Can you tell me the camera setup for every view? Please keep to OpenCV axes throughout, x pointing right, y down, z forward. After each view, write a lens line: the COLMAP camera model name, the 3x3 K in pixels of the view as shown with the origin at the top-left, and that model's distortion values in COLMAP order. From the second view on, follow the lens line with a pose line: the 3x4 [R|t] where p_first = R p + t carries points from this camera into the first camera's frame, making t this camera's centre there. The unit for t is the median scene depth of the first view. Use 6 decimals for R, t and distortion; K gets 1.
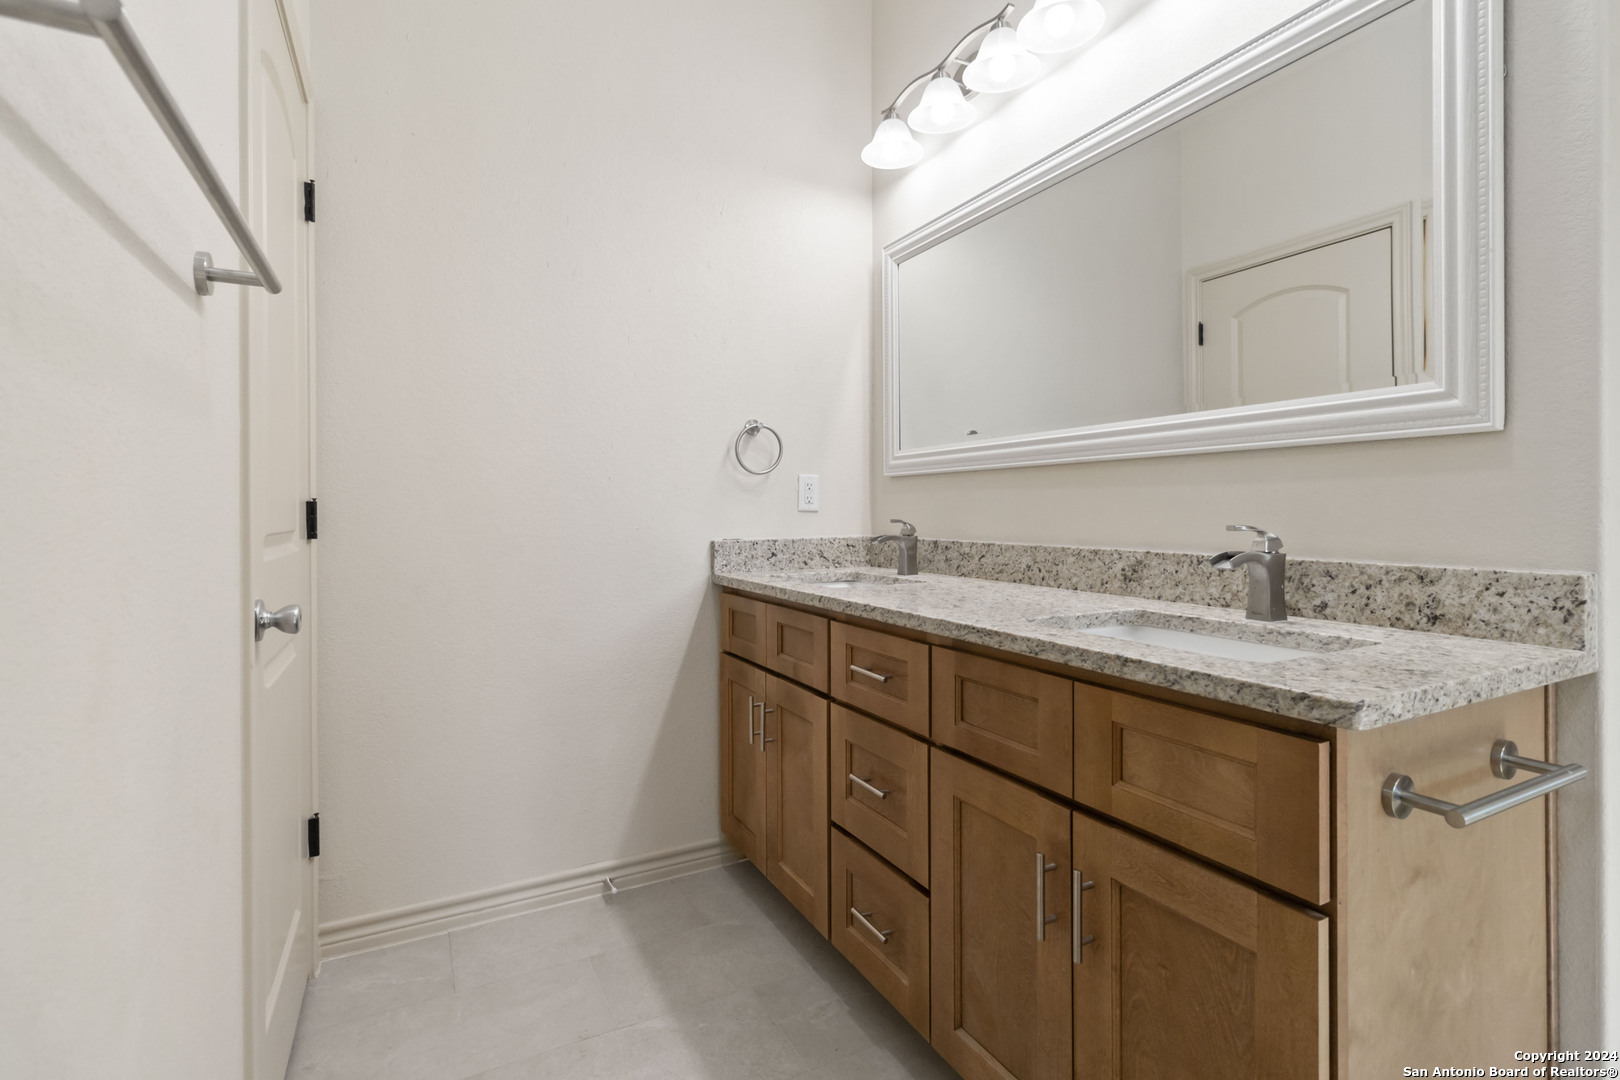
lens RADIAL K [[758.0, 0, 809.3], [0, 758.0, 512.1], [0, 0, 1]] dist [0.002281, 0.001469]
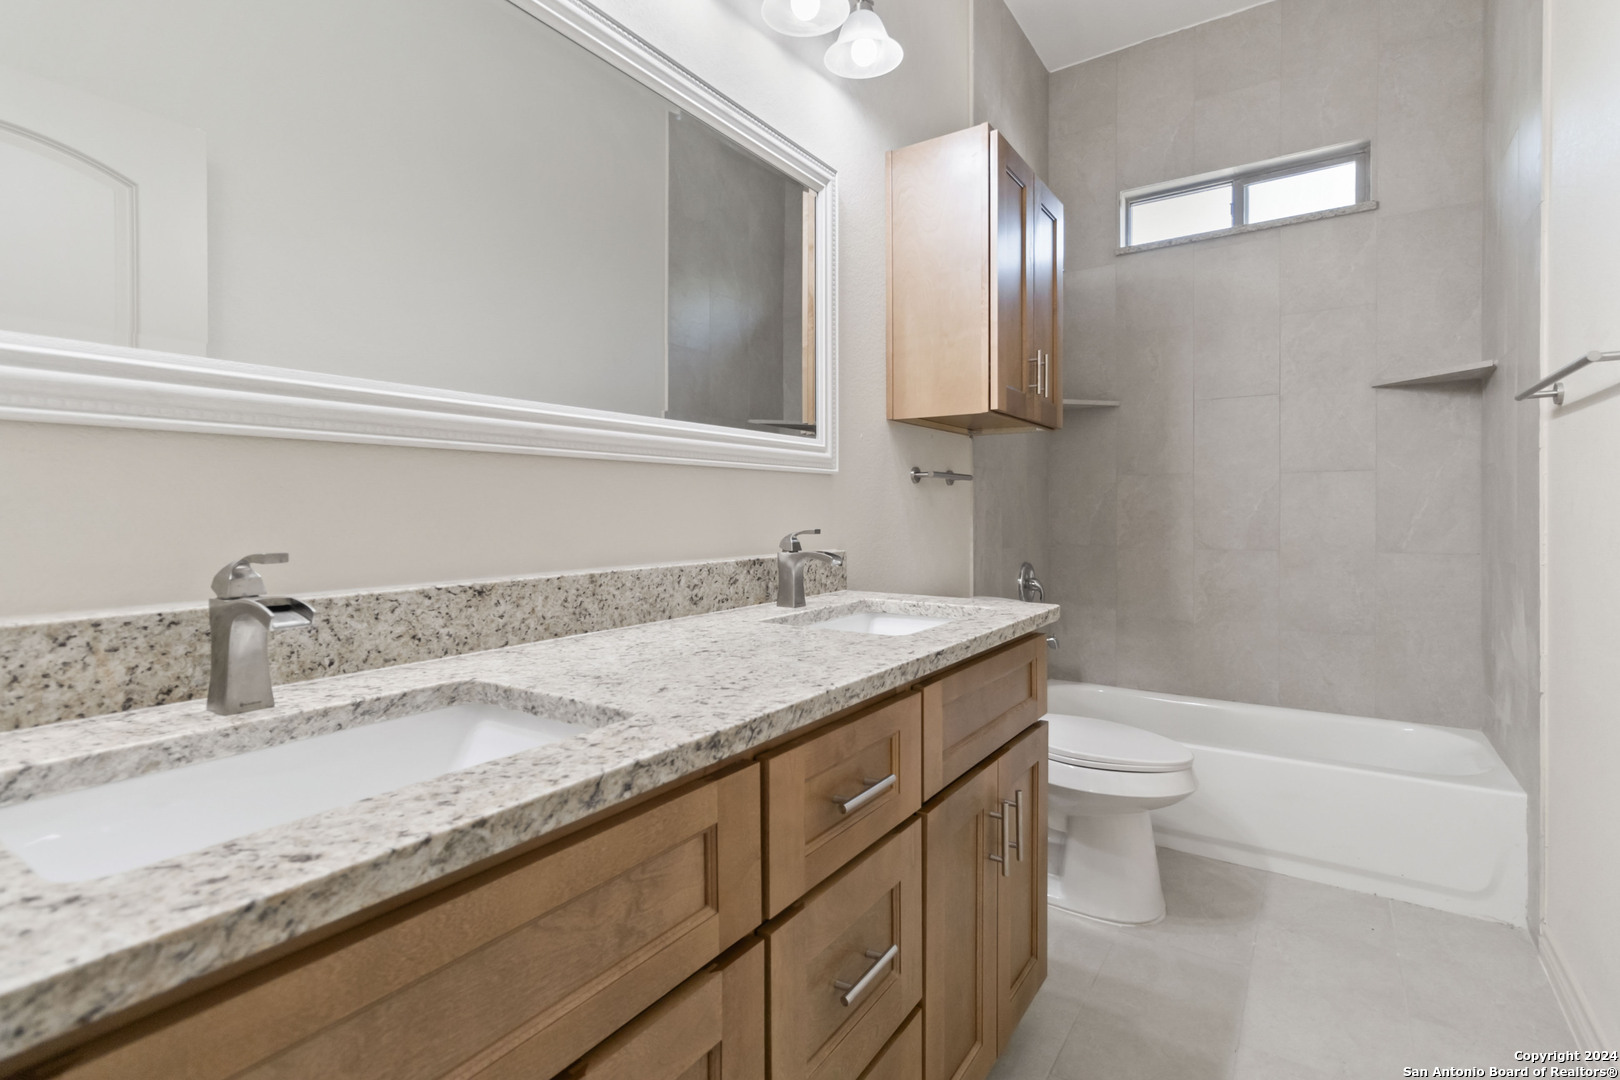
lens RADIAL K [[758.0, 0, 809.3], [0, 758.0, 512.1], [0, 0, 1]] dist [0.002281, 0.001469]
pose [[-0.467249, 0.000784, 0.884126, -0.442407], [0.002743, 0.999996, 0.000563, -0.013830], [-0.884122, 0.002688, -0.467249, 1.313221]]
